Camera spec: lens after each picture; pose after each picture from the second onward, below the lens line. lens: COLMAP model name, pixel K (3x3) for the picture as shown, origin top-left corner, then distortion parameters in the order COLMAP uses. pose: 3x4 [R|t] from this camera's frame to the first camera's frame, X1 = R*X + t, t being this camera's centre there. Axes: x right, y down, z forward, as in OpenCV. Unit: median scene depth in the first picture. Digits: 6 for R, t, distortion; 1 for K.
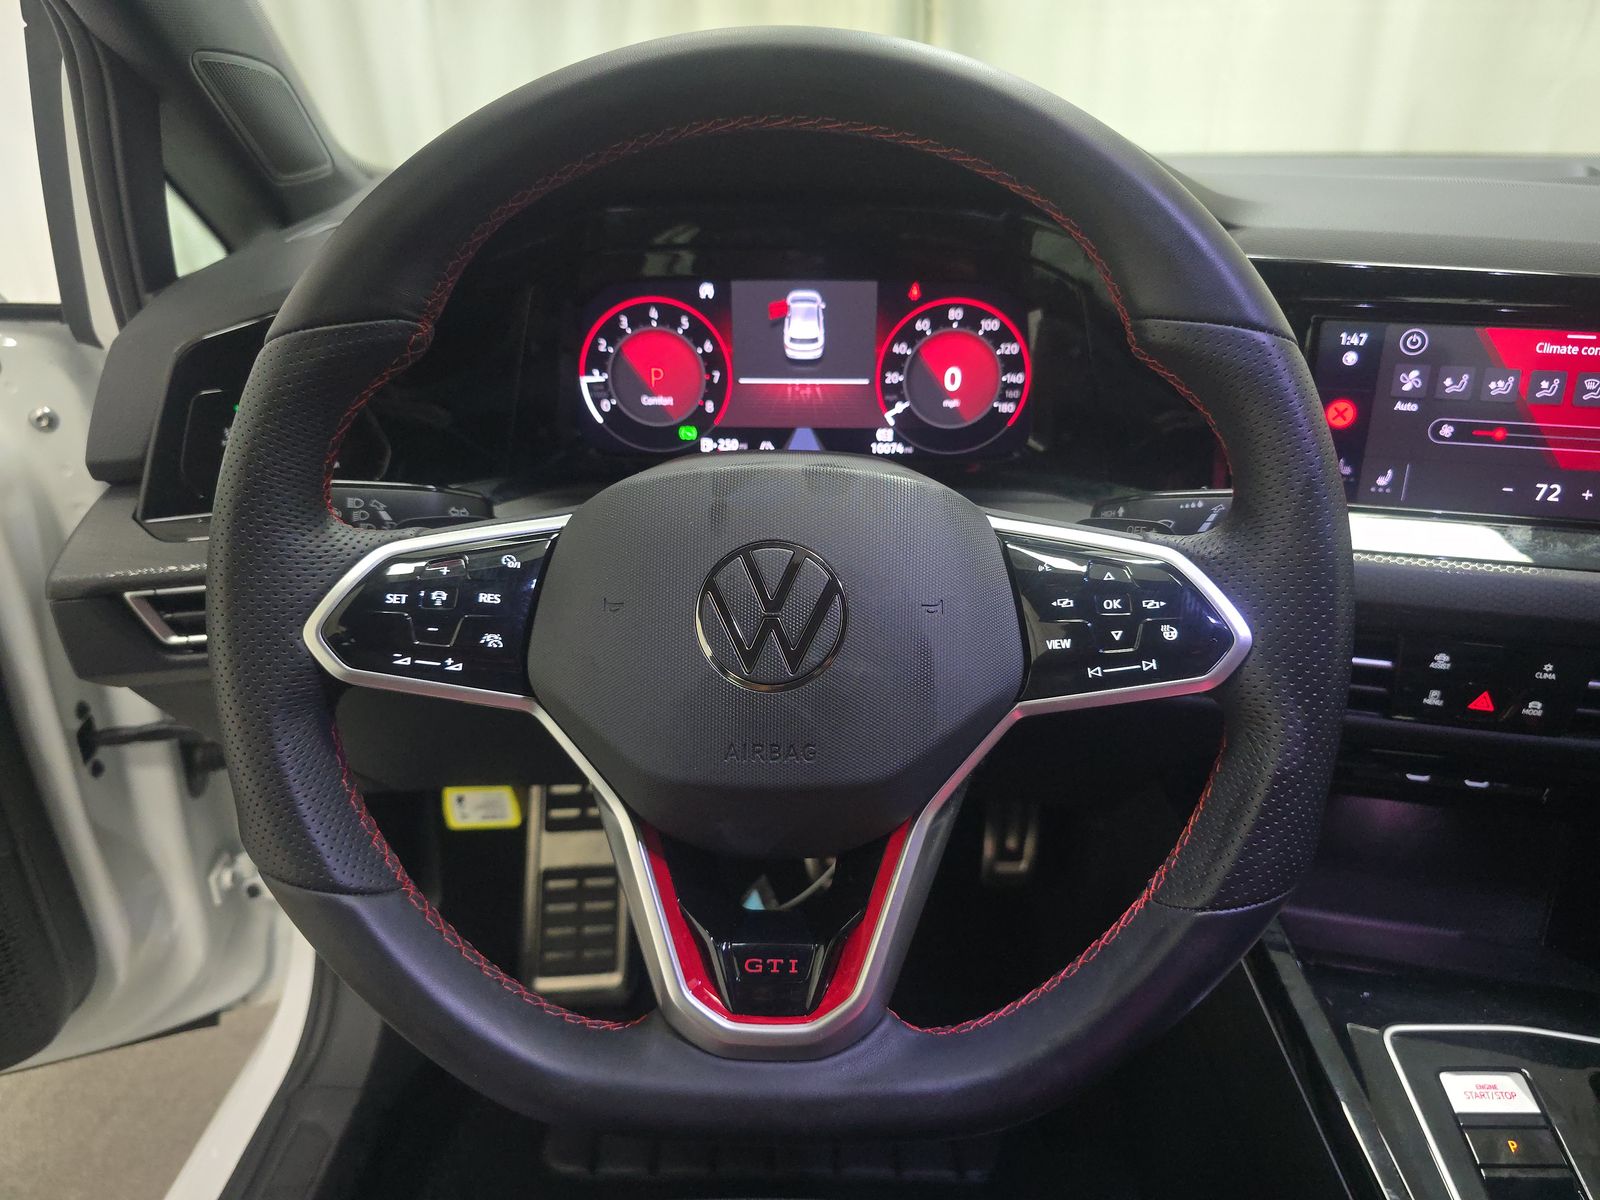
lens RADIAL K [[1105.2, 0, 870.6], [0, 1105.2, 596.6], [0, 0, 1]] dist [0.009827, 0.000938]
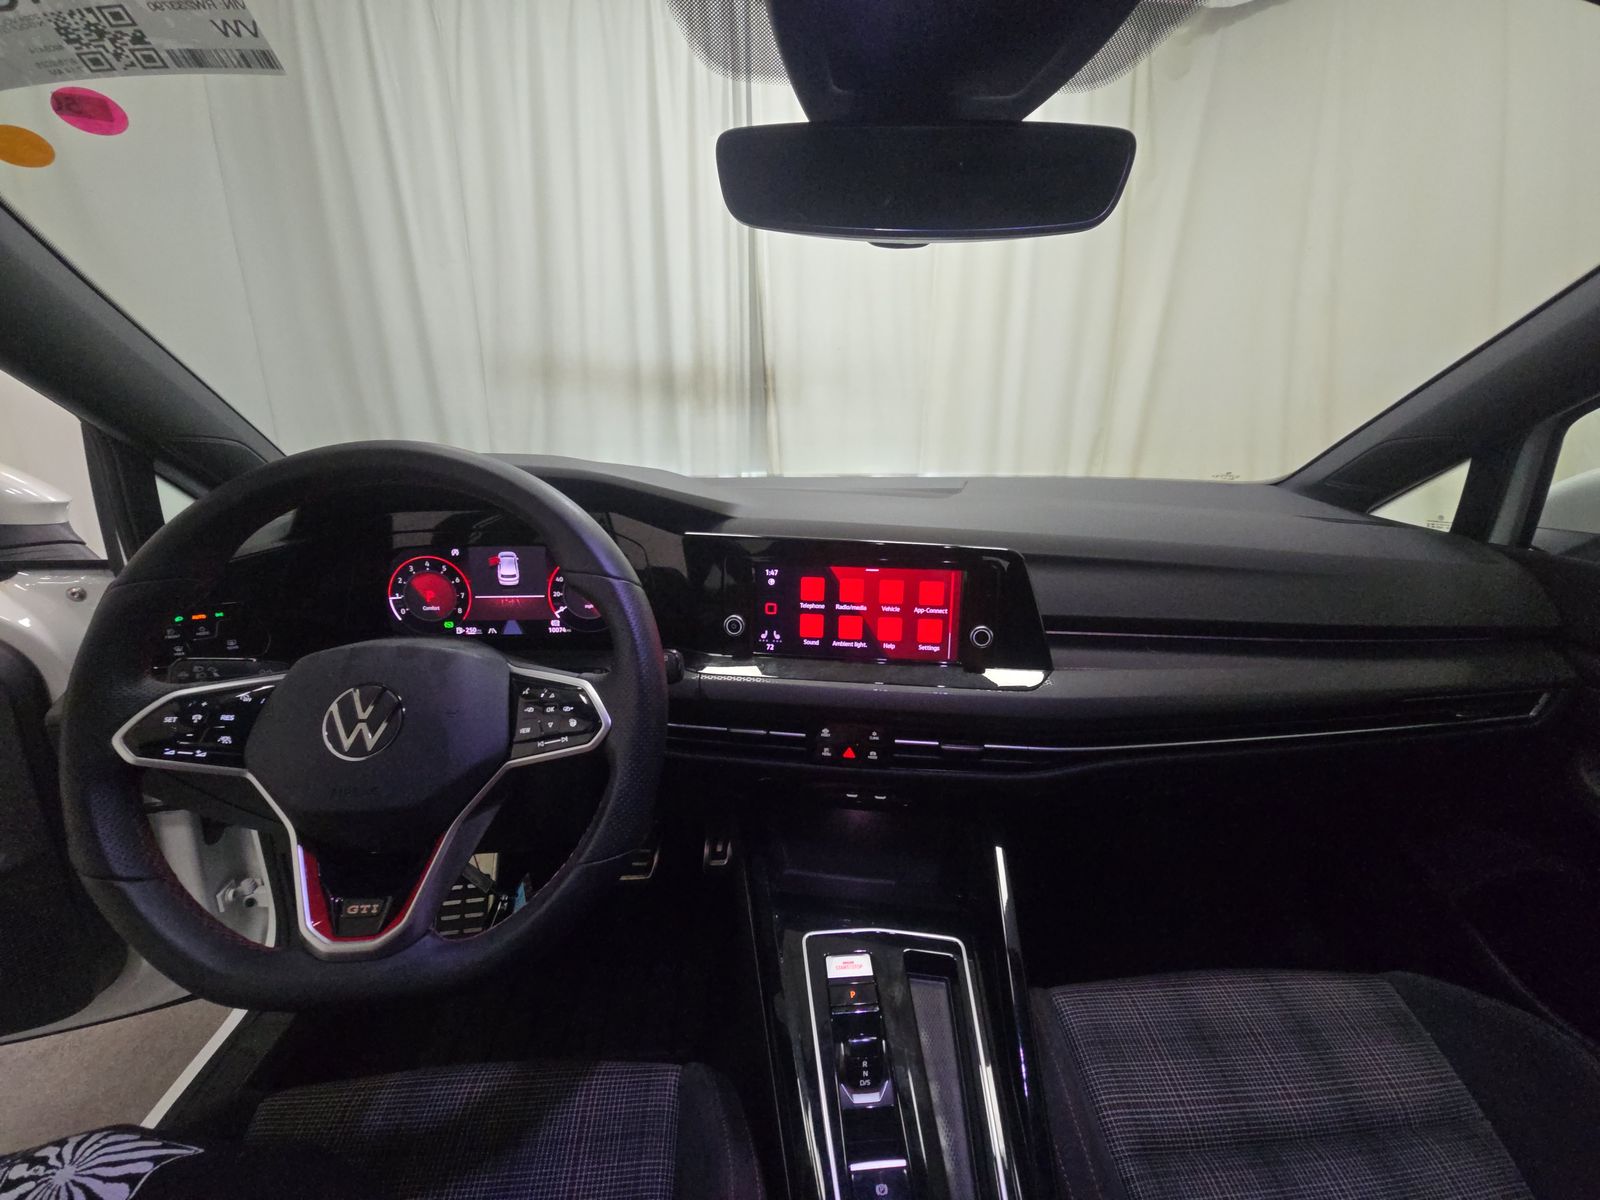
lens RADIAL K [[642.5, 0, 800.0], [0, 642.5, 600.0], [0, 0, 1]] dist [0.000601, 0.000788]
pose [[0.996187, -0.019879, 0.084948, 0.351140], [0.033415, 0.986383, -0.161033, 0.008088], [-0.080590, 0.163258, 0.983286, -0.141817]]
